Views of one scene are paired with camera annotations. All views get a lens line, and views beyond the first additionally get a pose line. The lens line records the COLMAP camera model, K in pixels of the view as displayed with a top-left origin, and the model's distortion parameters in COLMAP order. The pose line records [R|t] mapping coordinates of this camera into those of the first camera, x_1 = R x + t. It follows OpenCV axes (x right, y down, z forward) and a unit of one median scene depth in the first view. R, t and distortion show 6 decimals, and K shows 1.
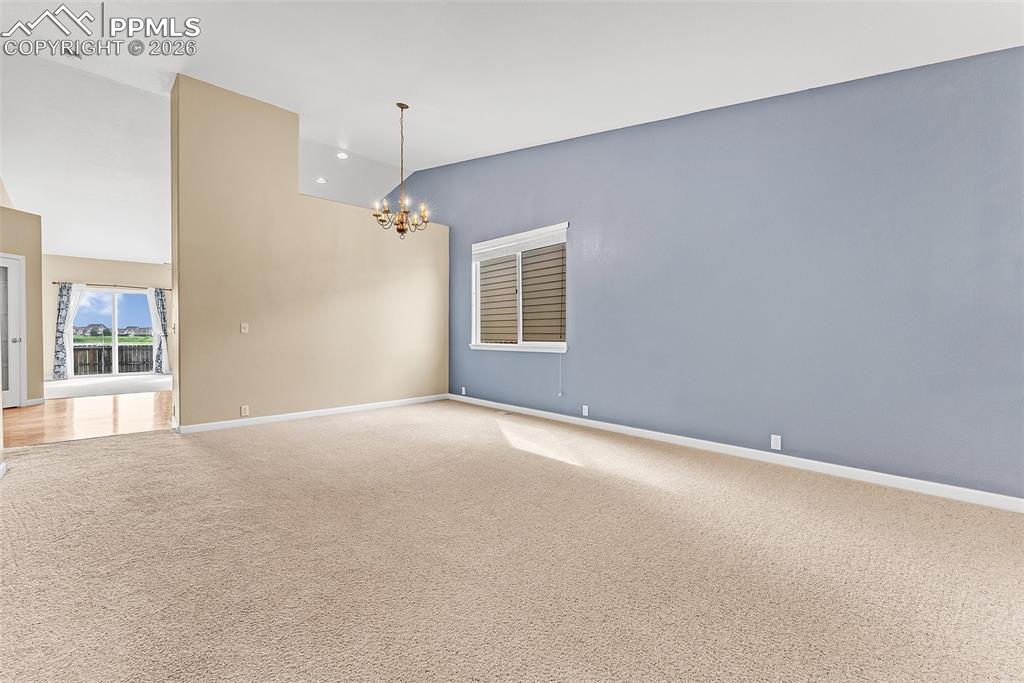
lens RADIAL K [[414.6, 0, 519.9], [0, 414.6, 340.2], [0, 0, 1]] dist [-0.002902, -0.000362]
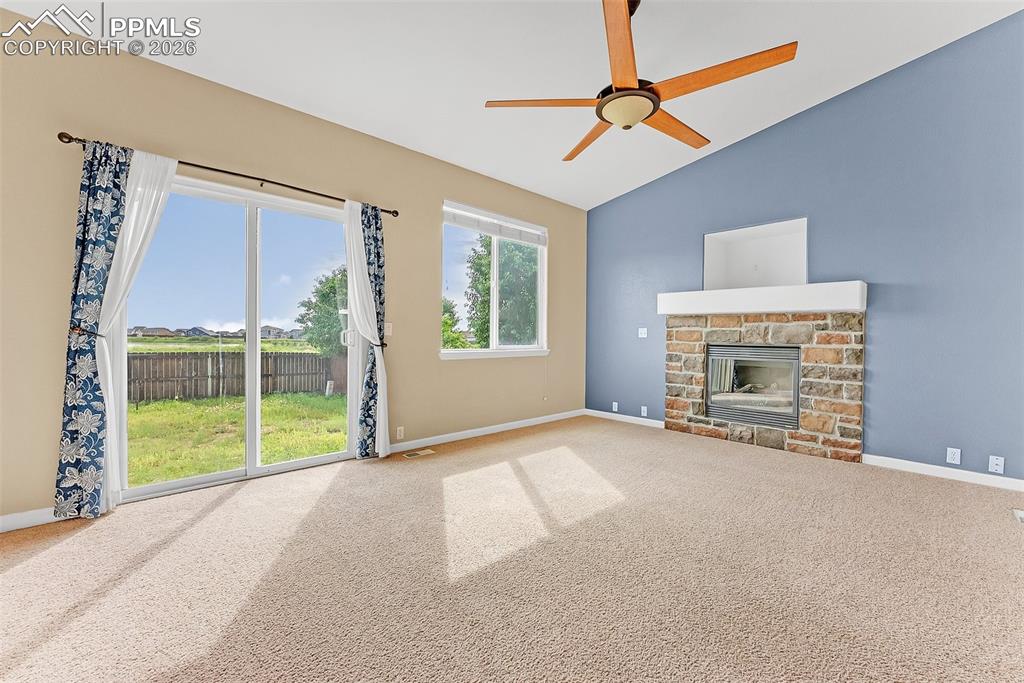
lens RADIAL K [[419.2, 0, 518.9], [0, 419.2, 338.5], [0, 0, 1]] dist [-0.001437, -0.000323]
pose [[0.999878, 0.006878, -0.013999, -0.837885], [-0.007029, 0.999917, -0.010812, -0.014864], [0.013924, 0.010909, 0.999844, 0.742044]]
